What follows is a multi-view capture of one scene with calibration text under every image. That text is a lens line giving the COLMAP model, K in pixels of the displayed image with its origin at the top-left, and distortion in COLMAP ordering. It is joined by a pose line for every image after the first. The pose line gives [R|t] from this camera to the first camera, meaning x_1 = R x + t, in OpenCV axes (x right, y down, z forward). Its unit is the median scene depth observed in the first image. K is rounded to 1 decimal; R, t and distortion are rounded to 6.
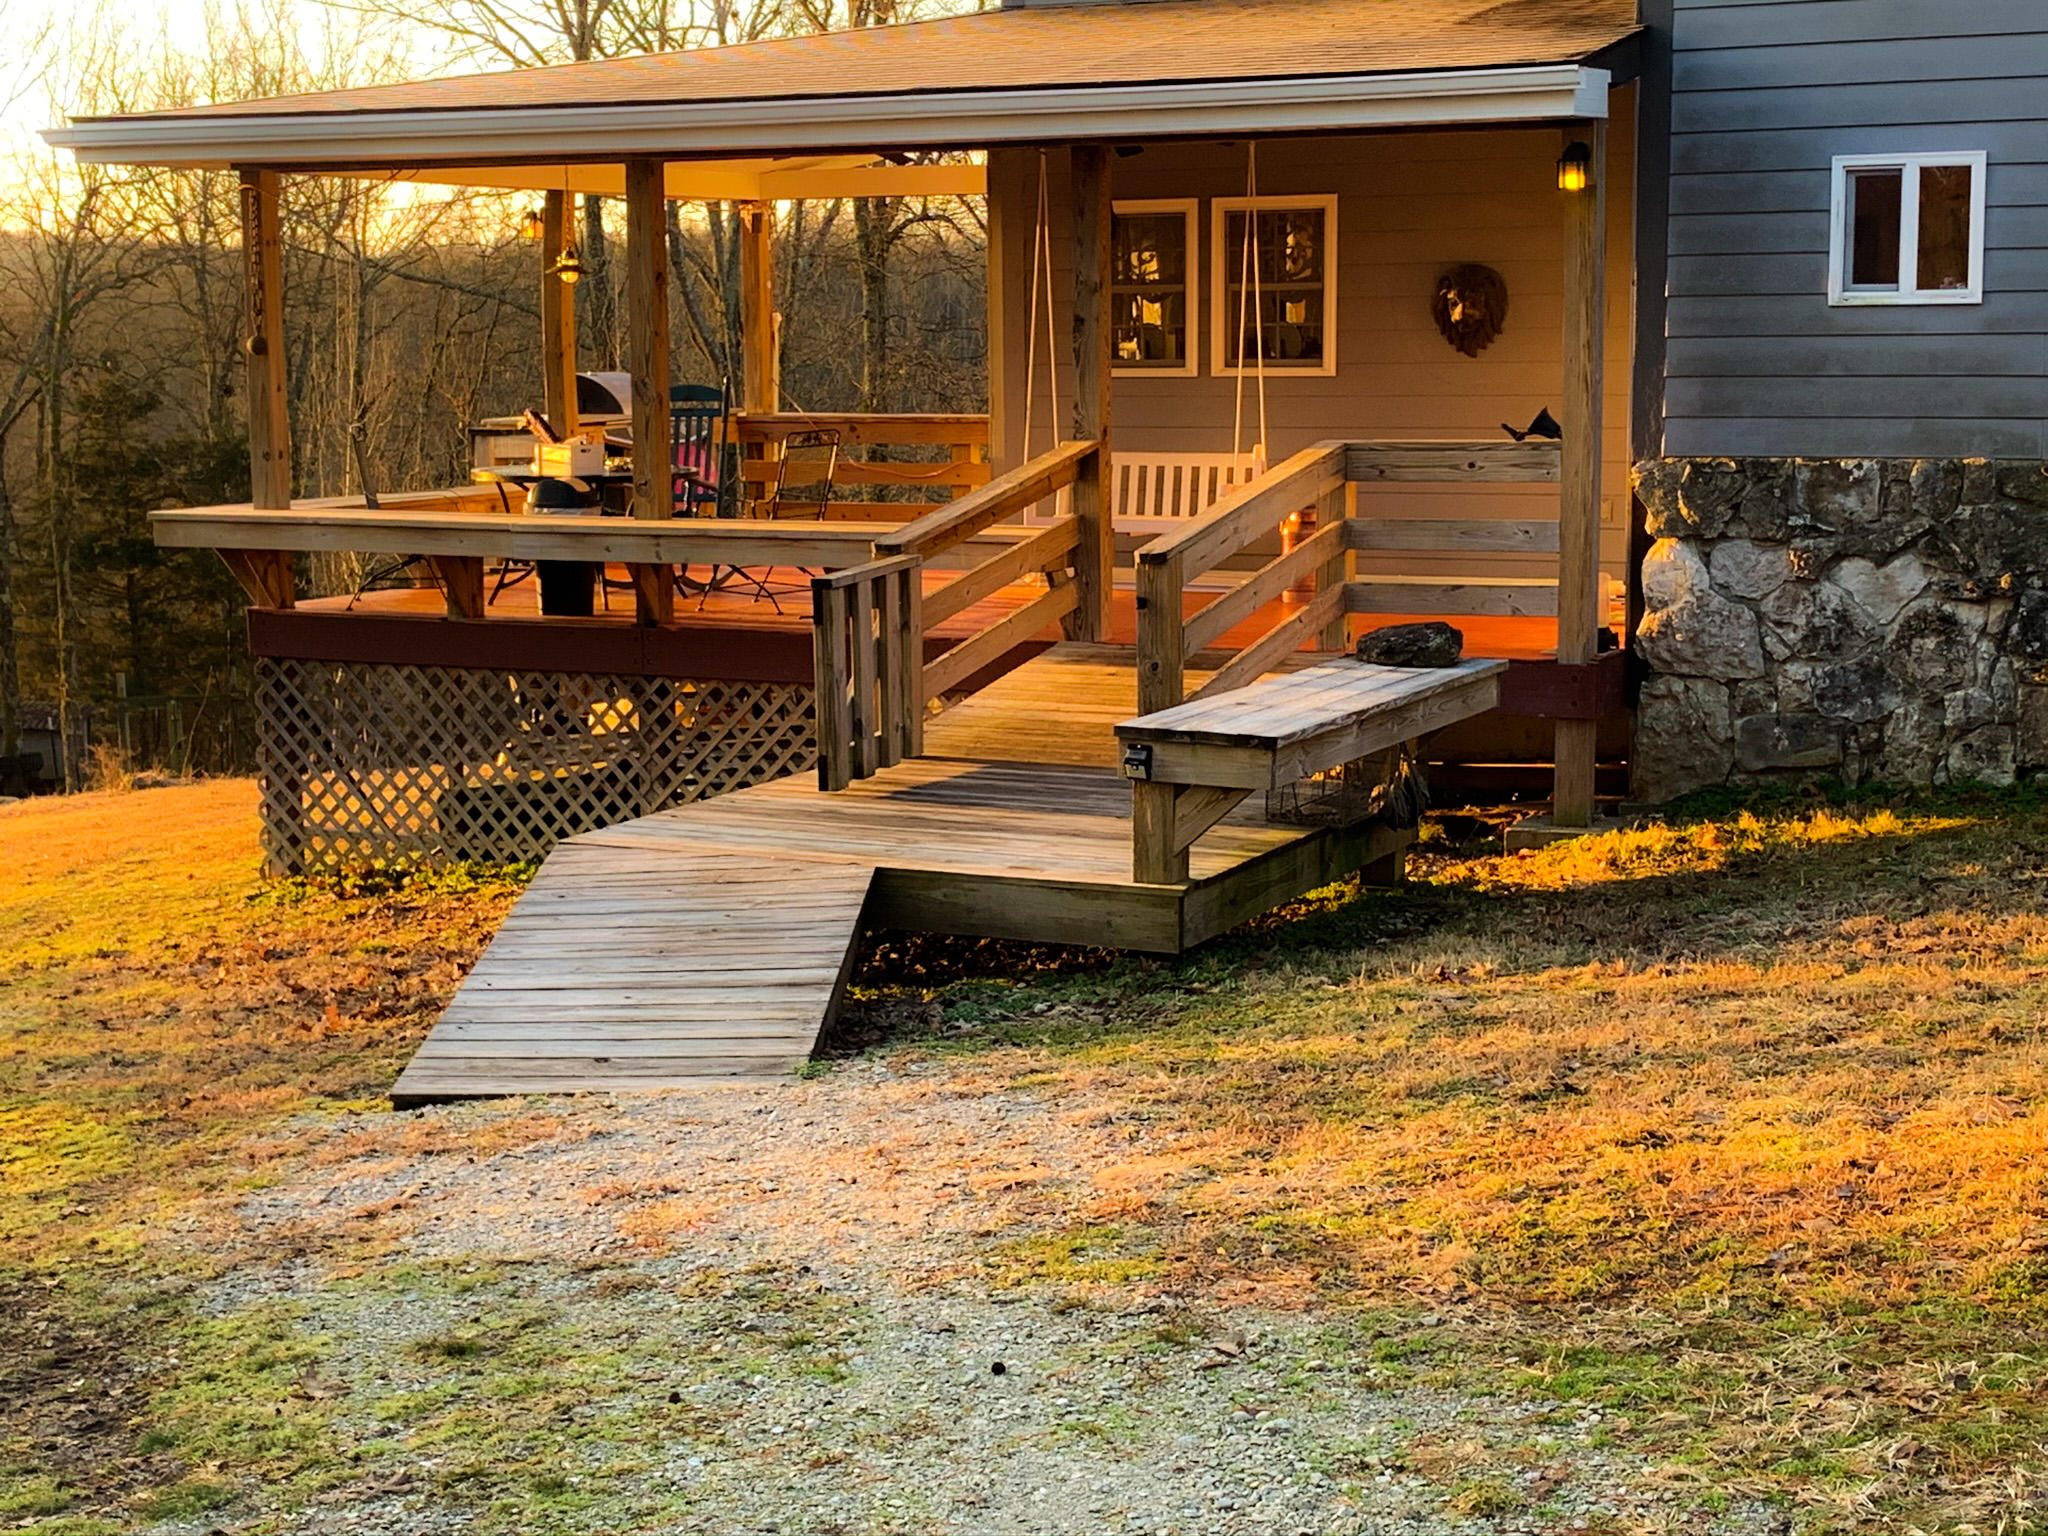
lens RADIAL K [[3228.5, 0, 964.9], [0, 3228.5, 720.9], [0, 0, 1]] dist [0.211155, -0.703797]
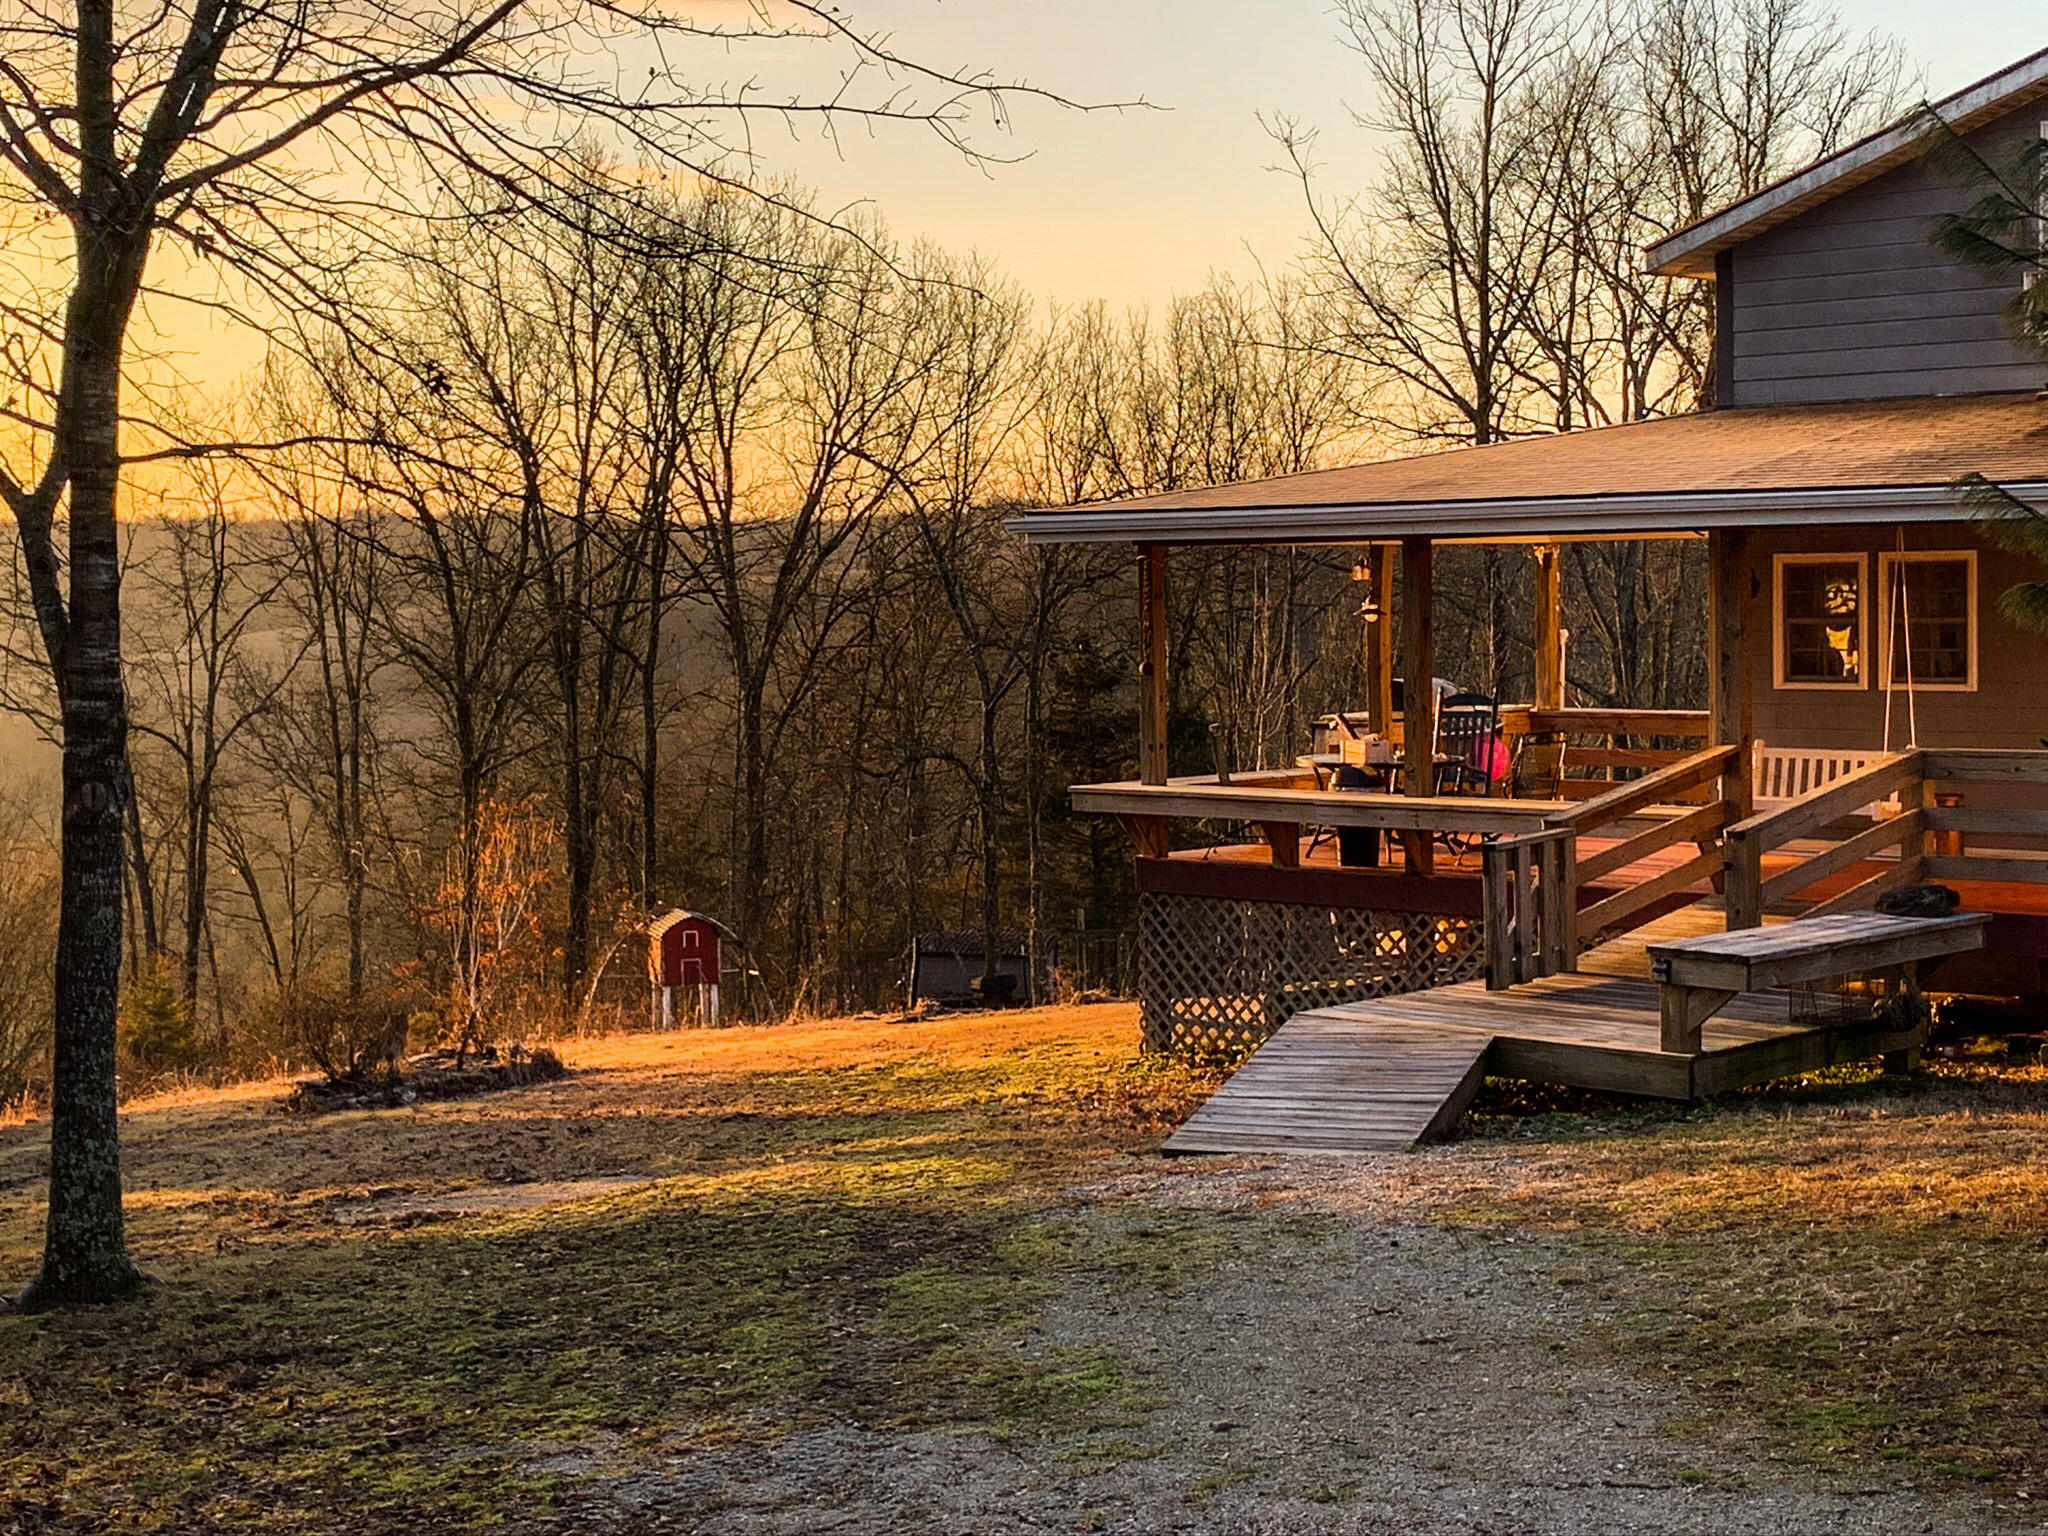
lens RADIAL K [[3228.5, 0, 964.9], [0, 3228.5, 720.9], [0, 0, 1]] dist [0.211155, -0.703797]
pose [[0.955869, 0.008334, -0.293675, 0.137090], [-0.031046, 0.996866, -0.072761, 0.012484], [0.292148, 0.078668, 0.953132, -0.405746]]
